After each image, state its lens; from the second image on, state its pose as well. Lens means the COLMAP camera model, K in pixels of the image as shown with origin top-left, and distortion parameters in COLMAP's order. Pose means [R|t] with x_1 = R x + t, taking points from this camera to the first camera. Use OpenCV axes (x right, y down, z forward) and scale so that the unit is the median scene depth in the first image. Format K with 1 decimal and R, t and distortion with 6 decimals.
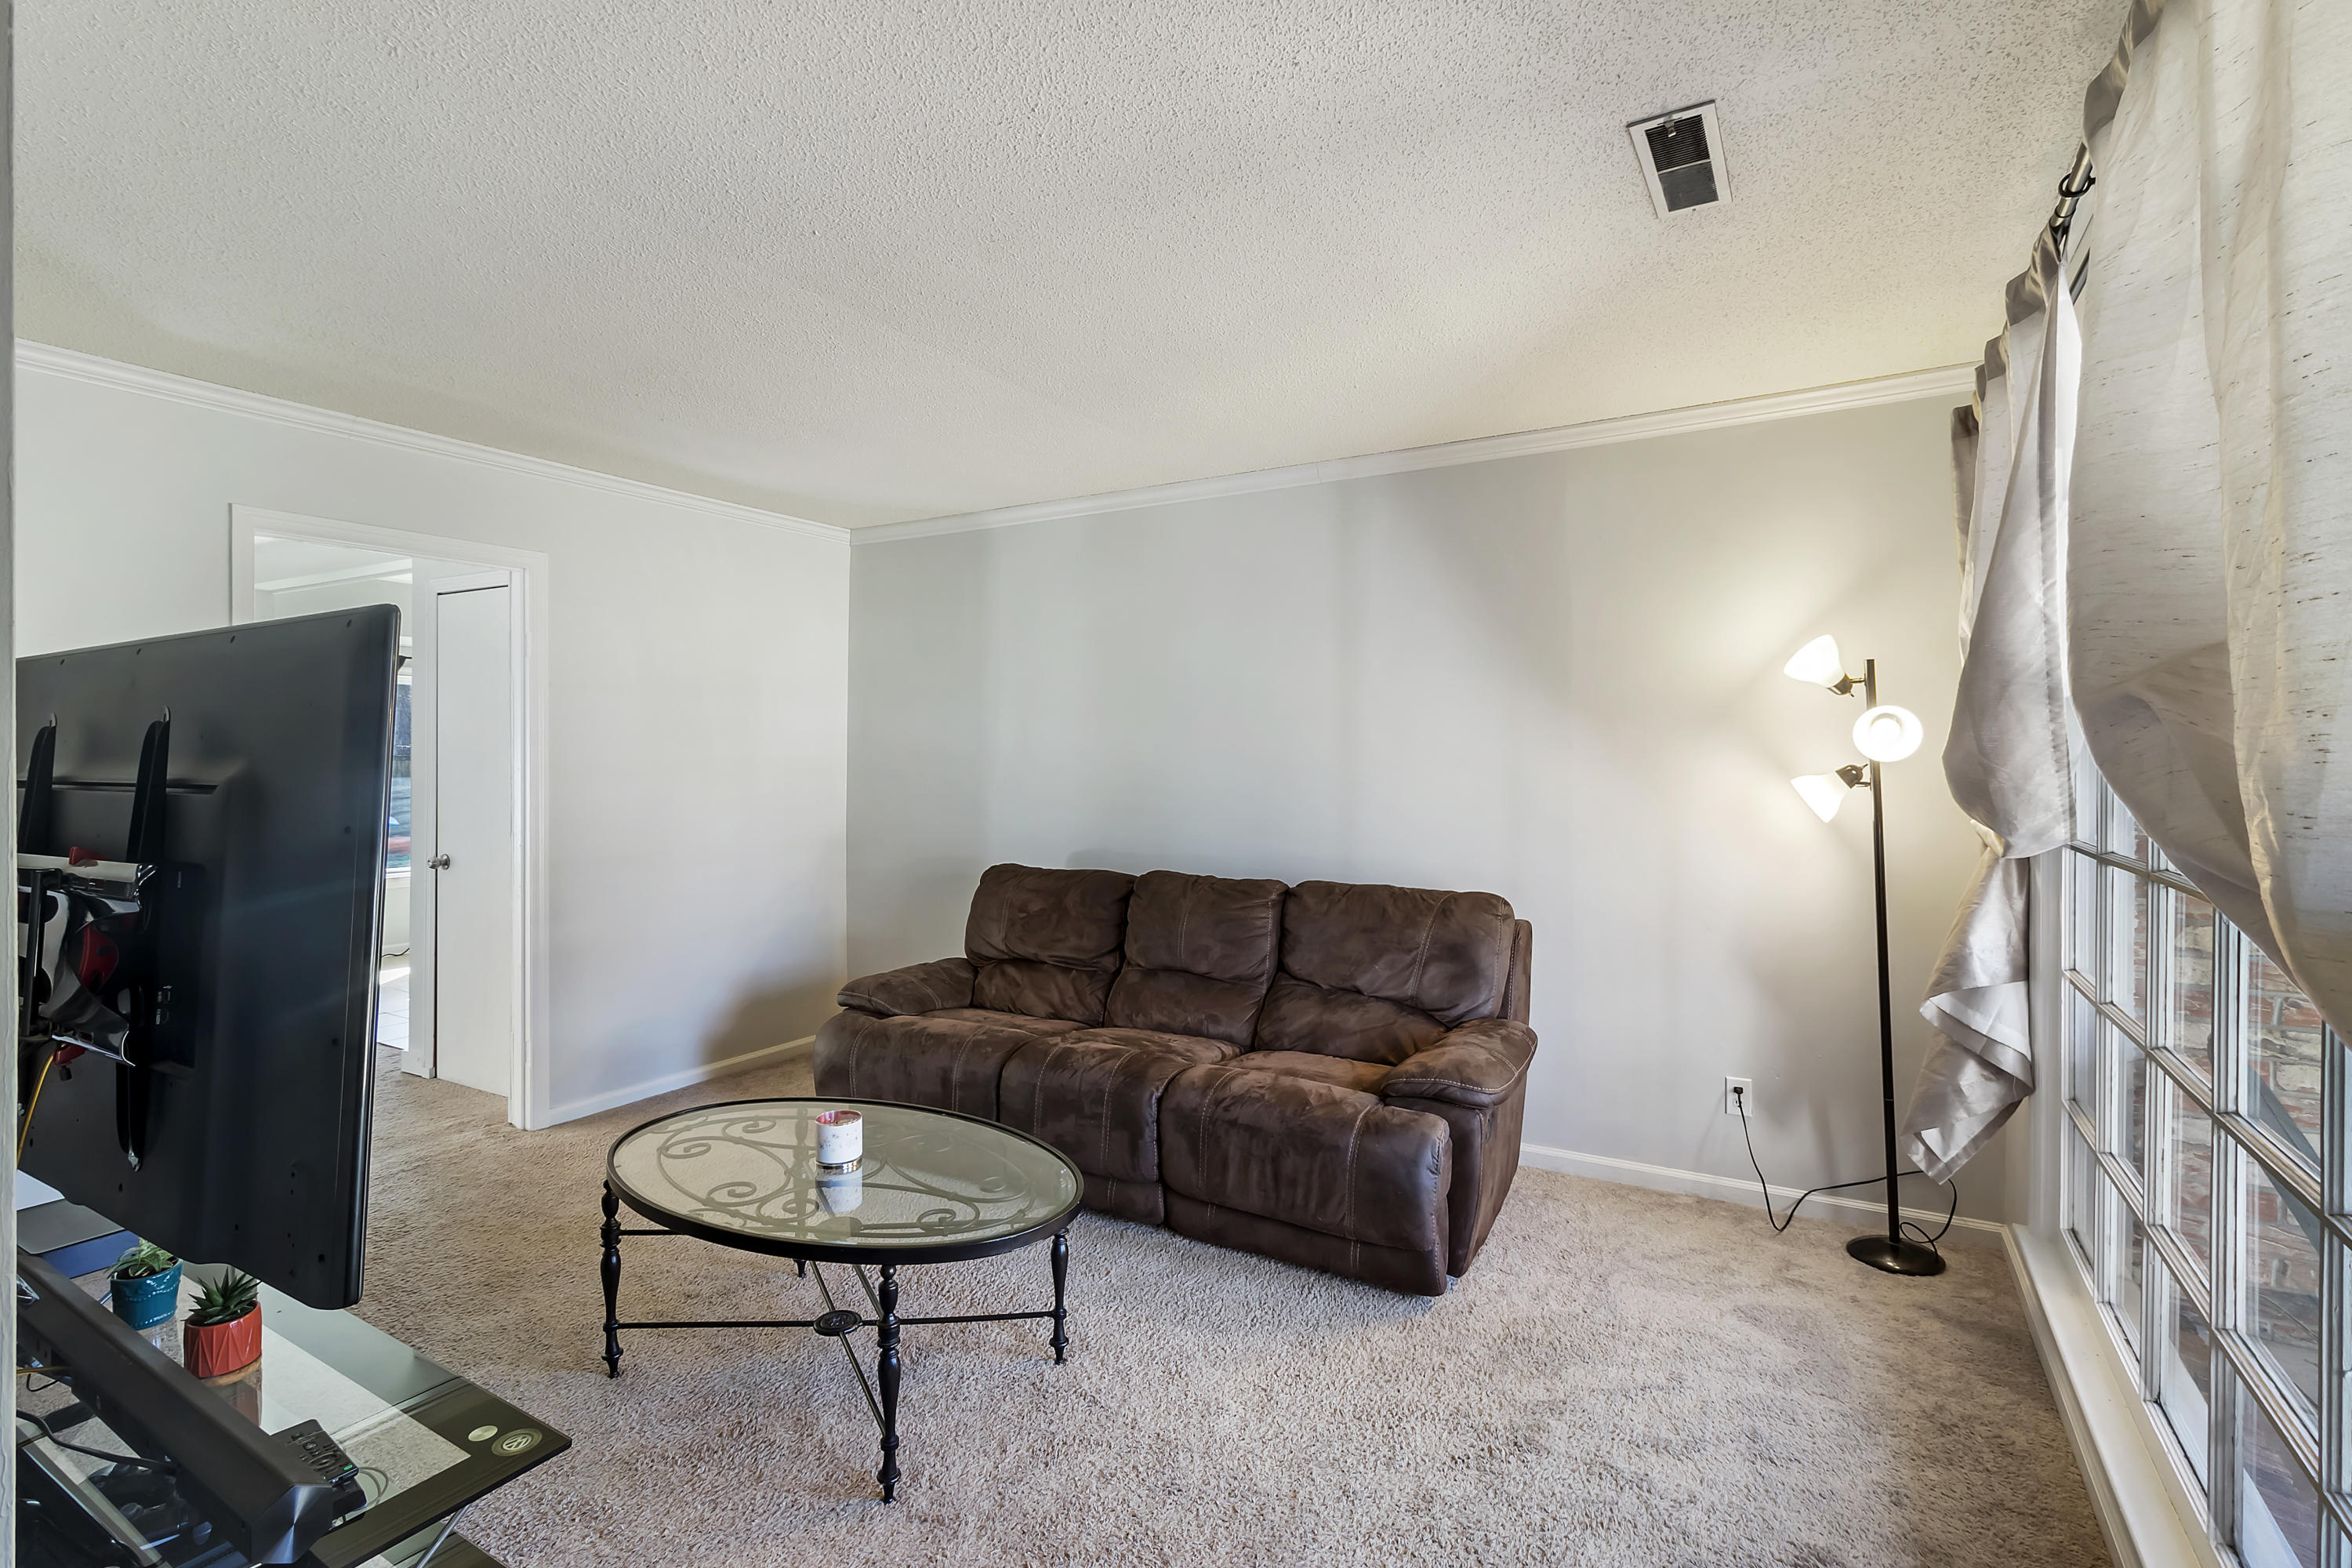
lens RADIAL K [[1109.6, 0, 1168.5], [0, 1109.6, 754.9], [0, 0, 1]] dist [0.007585, 0.000363]
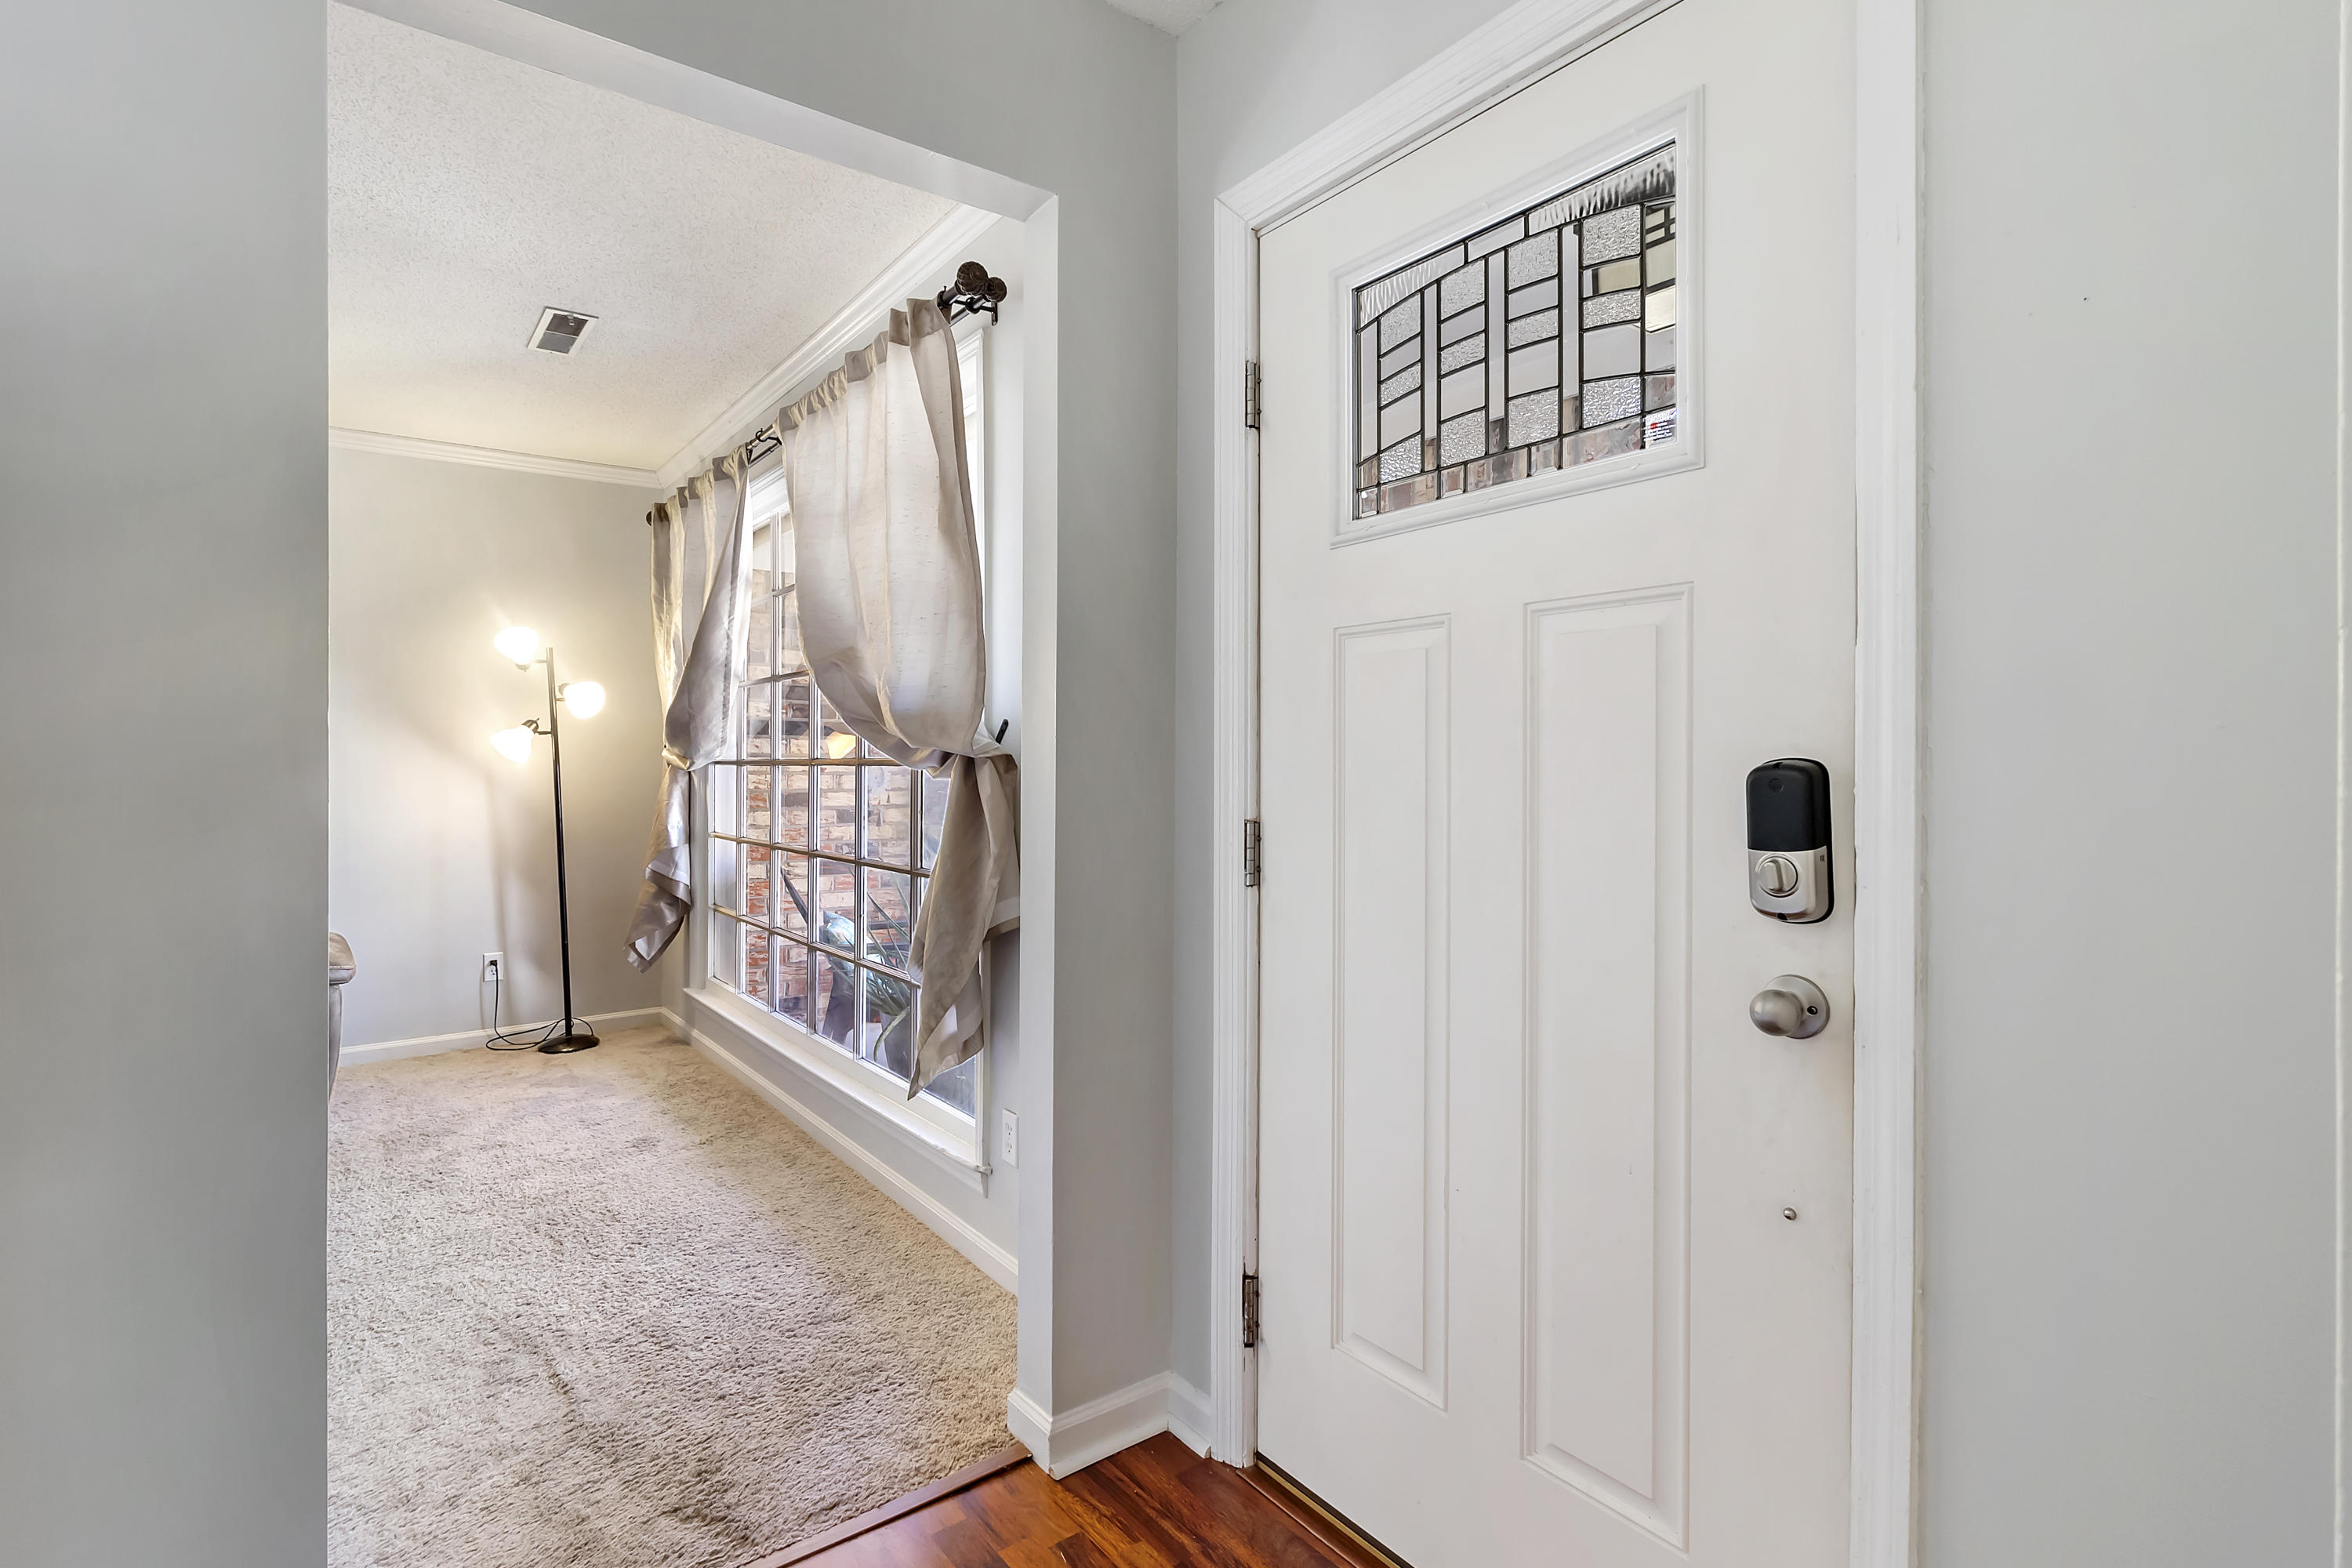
lens RADIAL K [[1120.8, 0, 1183.0], [0, 1120.8, 770.9], [0, 0, 1]] dist [0.000173, 0.000366]
pose [[0.362936, -0.005758, 0.931796, -0.652659], [-0.001018, 0.999978, 0.006576, 0.087387], [-0.931813, -0.003335, 0.362922, -0.392984]]
